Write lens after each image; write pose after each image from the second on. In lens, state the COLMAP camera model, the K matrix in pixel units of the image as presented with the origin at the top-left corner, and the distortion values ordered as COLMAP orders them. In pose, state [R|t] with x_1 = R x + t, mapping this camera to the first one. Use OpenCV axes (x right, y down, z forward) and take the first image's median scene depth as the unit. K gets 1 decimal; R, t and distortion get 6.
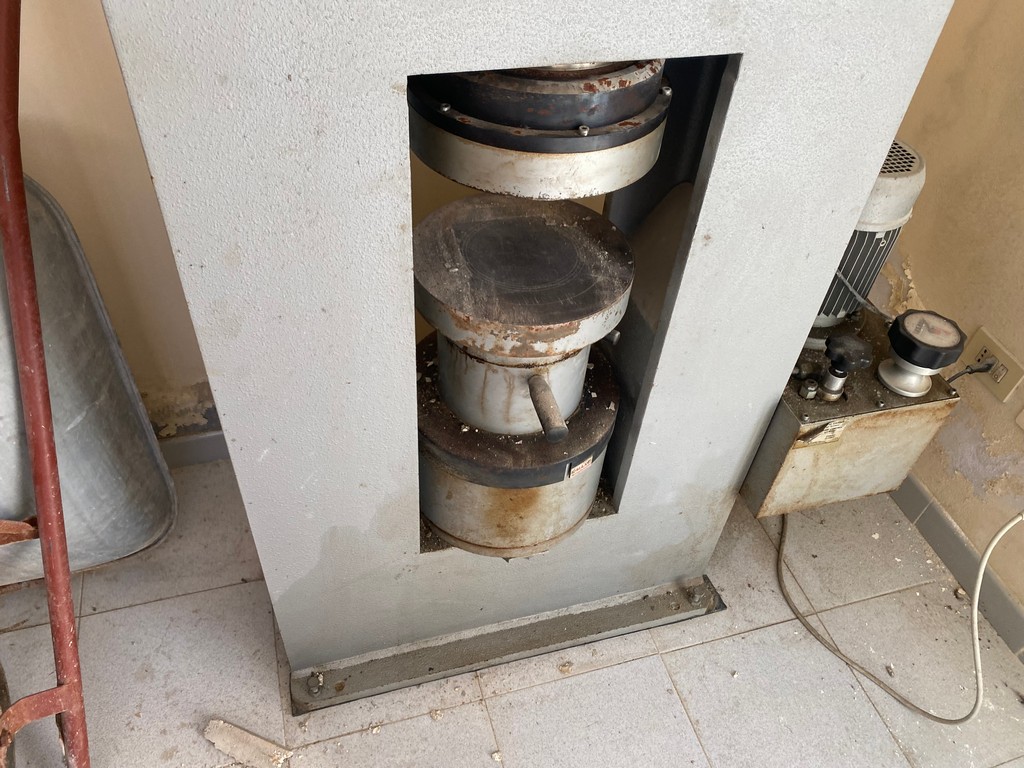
lens RADIAL K [[791.5, 0, 512.0], [0, 791.5, 384.0], [0, 0, 1]] dist [0.004609, -0.005134]
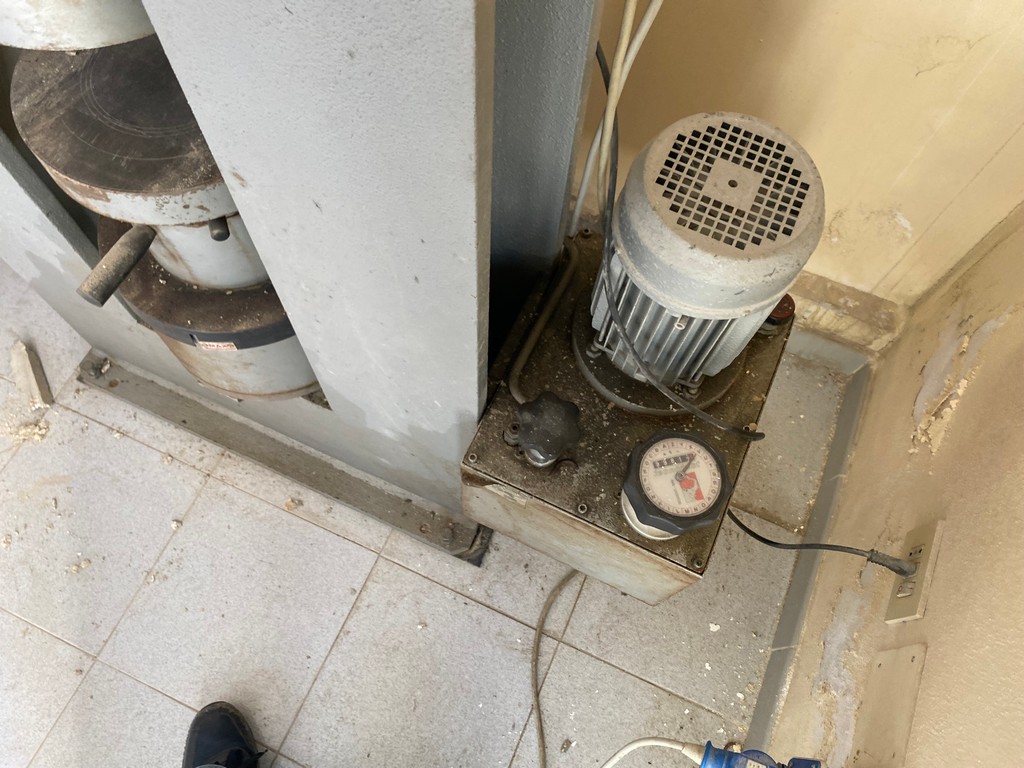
lens RADIAL K [[791.5, 0, 512.0], [0, 791.5, 384.0], [0, 0, 1]] dist [0.004609, -0.005134]
pose [[0.755735, 0.580833, -0.302484, 0.473108], [-0.439668, 0.792333, 0.422967, -0.280833], [0.485342, -0.186659, 0.854168, 0.327519]]
